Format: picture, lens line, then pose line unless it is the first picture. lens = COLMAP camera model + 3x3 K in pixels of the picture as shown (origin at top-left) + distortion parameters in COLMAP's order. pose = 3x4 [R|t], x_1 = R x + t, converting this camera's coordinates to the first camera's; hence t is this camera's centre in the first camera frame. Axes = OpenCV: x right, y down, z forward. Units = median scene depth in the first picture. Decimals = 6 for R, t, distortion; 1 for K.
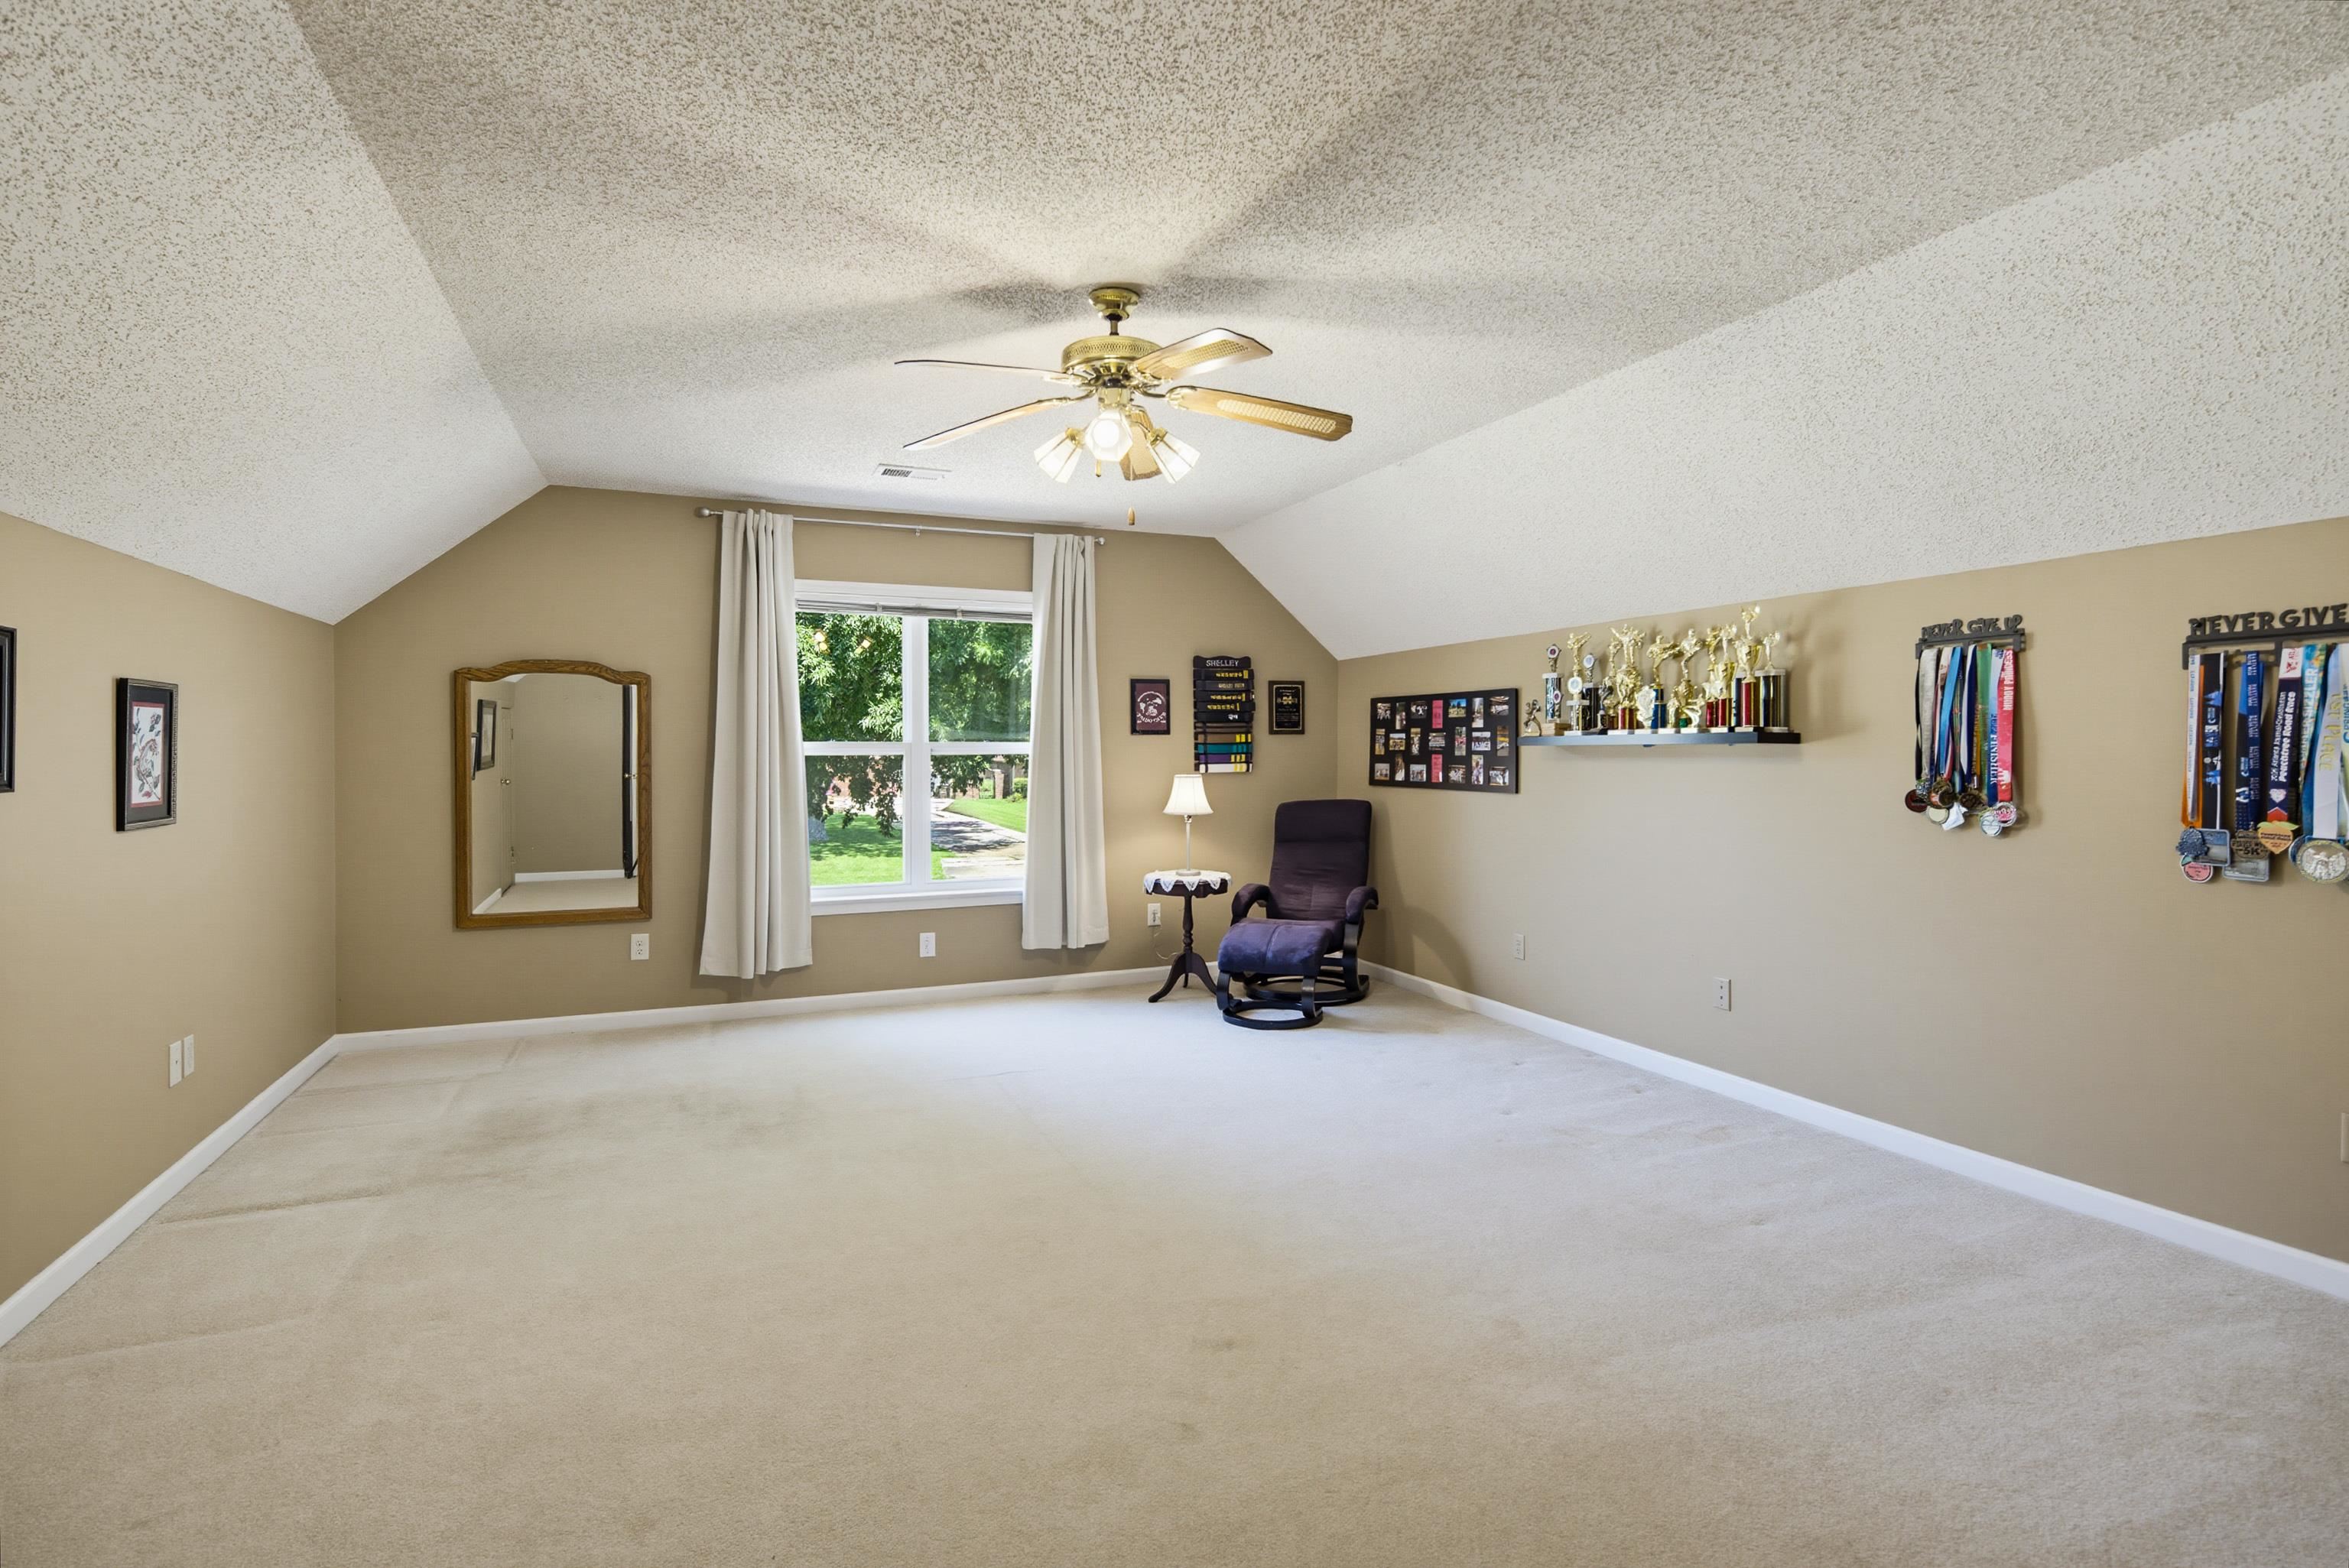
lens RADIAL K [[1142.0, 0, 1181.3], [0, 1142.0, 784.3], [0, 0, 1]] dist [0.001540, 0.000047]
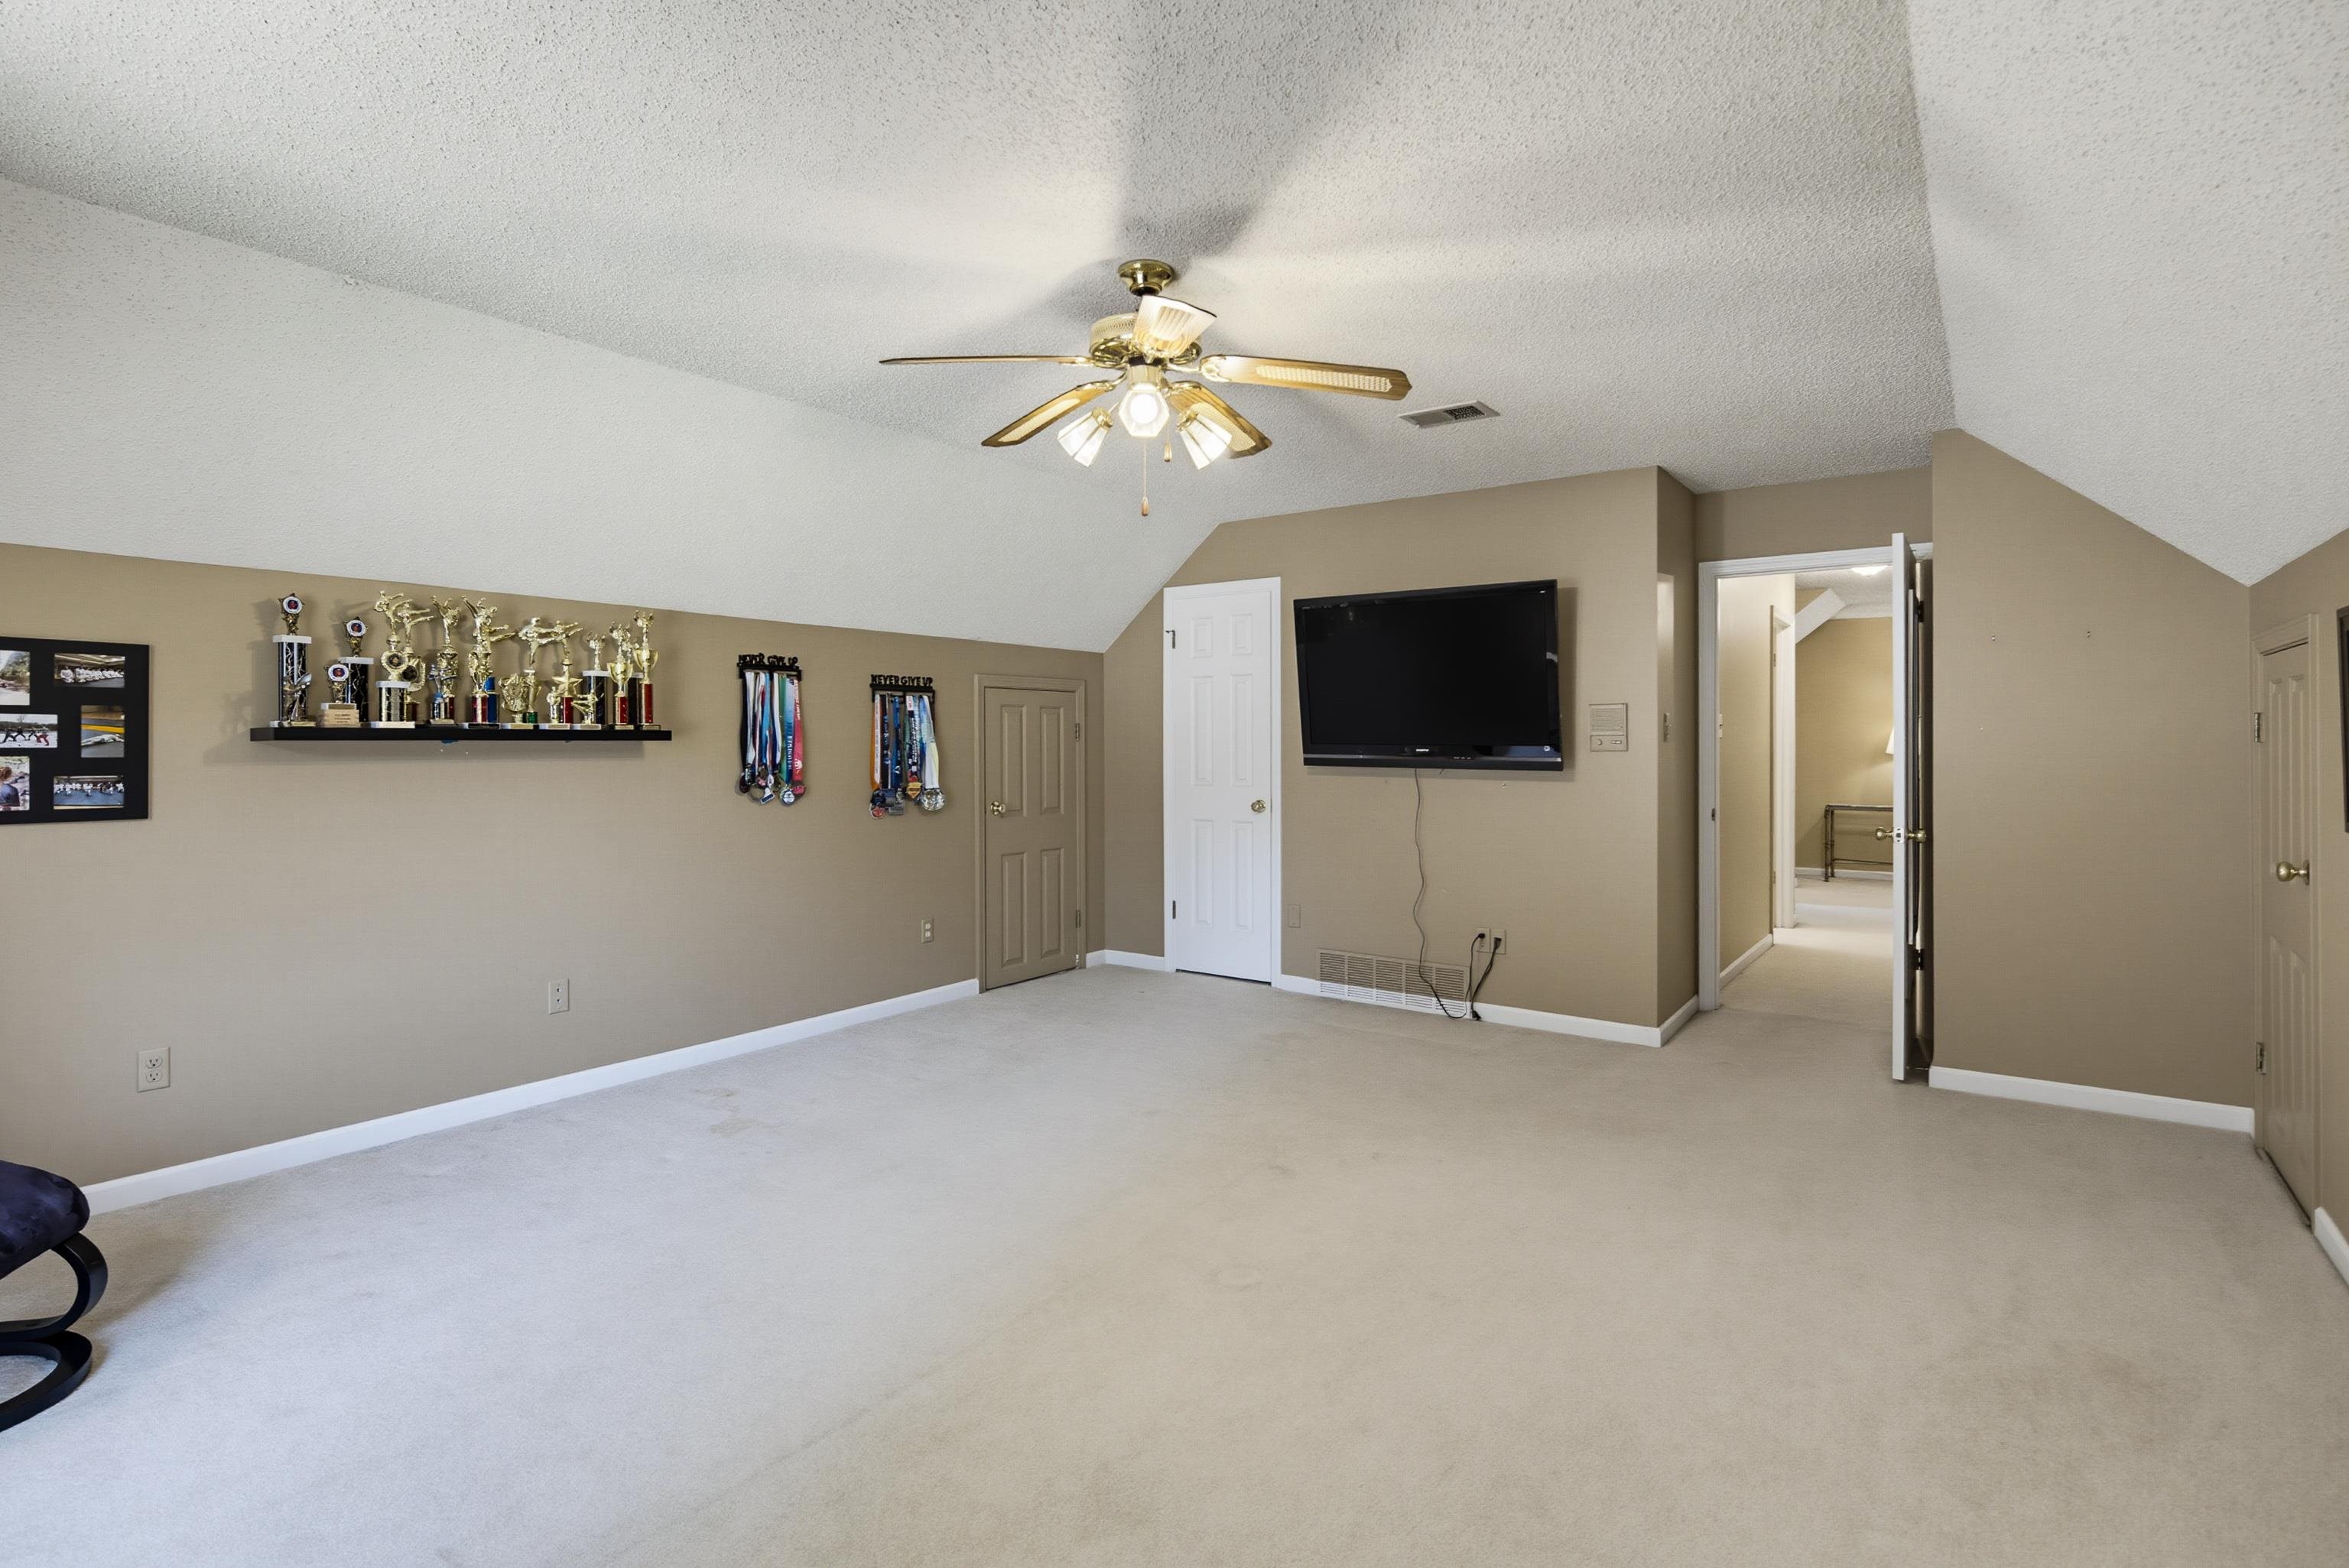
lens RADIAL K [[1142.0, 0, 1179.3], [0, 1142.0, 762.9], [0, 0, 1]] dist [0.001540, 0.000047]
pose [[-0.526555, -0.005582, 0.850123, -0.791780], [0.031347, 0.999171, 0.025976, -0.030807], [-0.849563, 0.040326, -0.525944, 1.321364]]
